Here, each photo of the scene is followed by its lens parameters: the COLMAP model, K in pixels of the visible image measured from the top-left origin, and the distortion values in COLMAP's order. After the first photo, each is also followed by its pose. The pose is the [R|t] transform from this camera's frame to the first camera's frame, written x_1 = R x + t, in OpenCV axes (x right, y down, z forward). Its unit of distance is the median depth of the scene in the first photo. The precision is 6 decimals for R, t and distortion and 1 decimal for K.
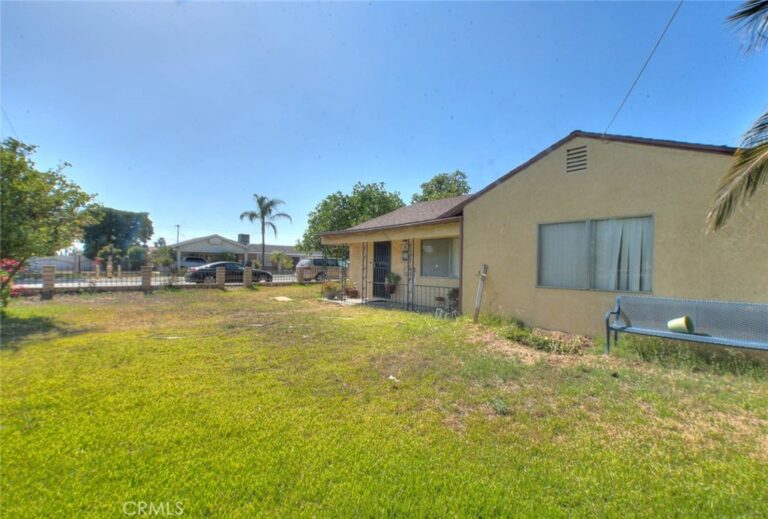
lens RADIAL K [[335.1, 0, 384.0], [0, 335.1, 259.5], [0, 0, 1]] dist [0.000536, 0.000044]
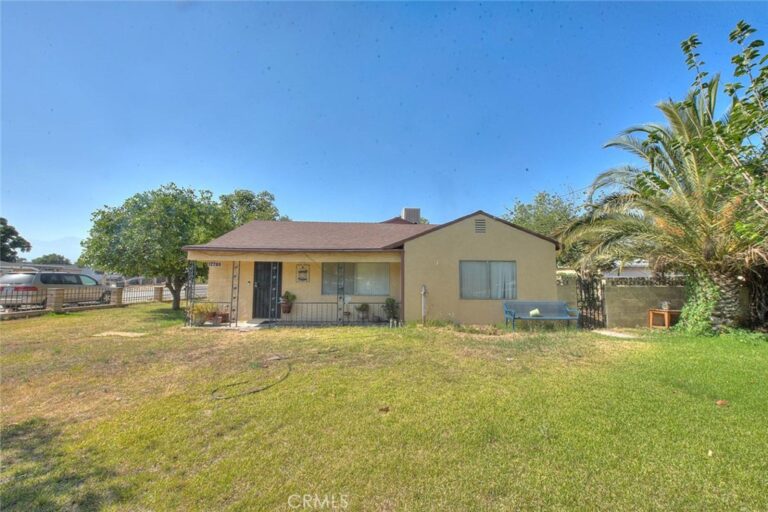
lens RADIAL K [[307.1, 0, 384.0], [0, 307.1, 256.0], [0, 0, 1]] dist [0.002798, 0.000102]
pose [[0.637390, 0.050626, 0.768876, -0.535852], [-0.011603, 0.998357, -0.056117, -0.022006], [-0.770454, 0.026847, 0.636930, 0.188194]]
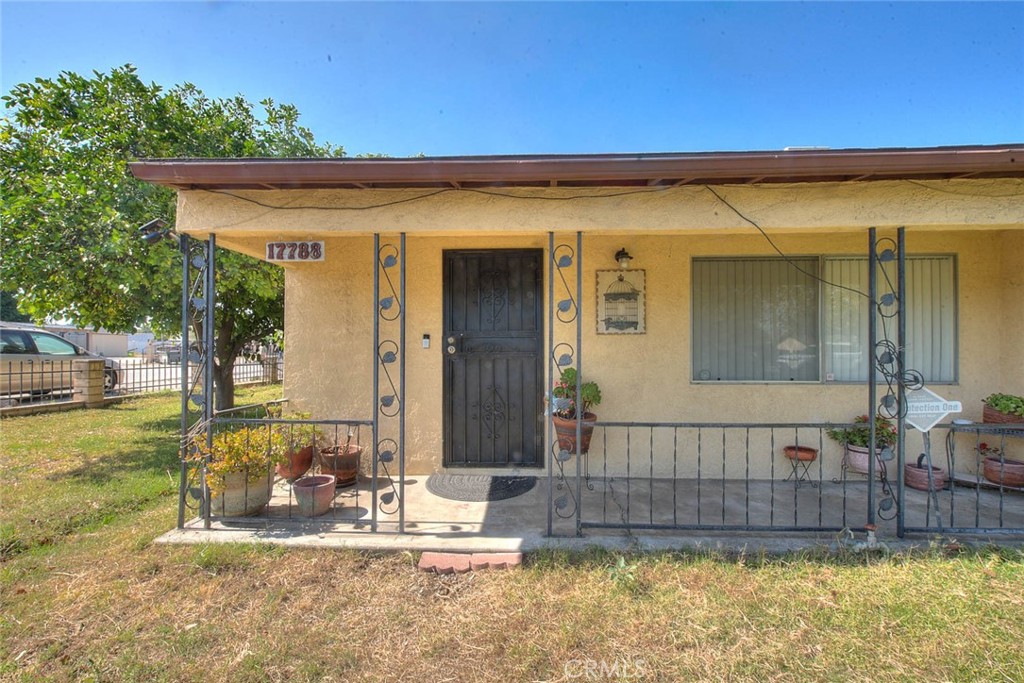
lens RADIAL K [[398.3, 0, 512.4], [0, 398.3, 354.7], [0, 0, 1]] dist [-0.000196, -0.000052]
pose [[0.687792, -0.020428, 0.725620, -0.250319], [-0.004146, 0.999477, 0.032067, 0.016505], [-0.725896, -0.025064, 0.687348, 0.860428]]
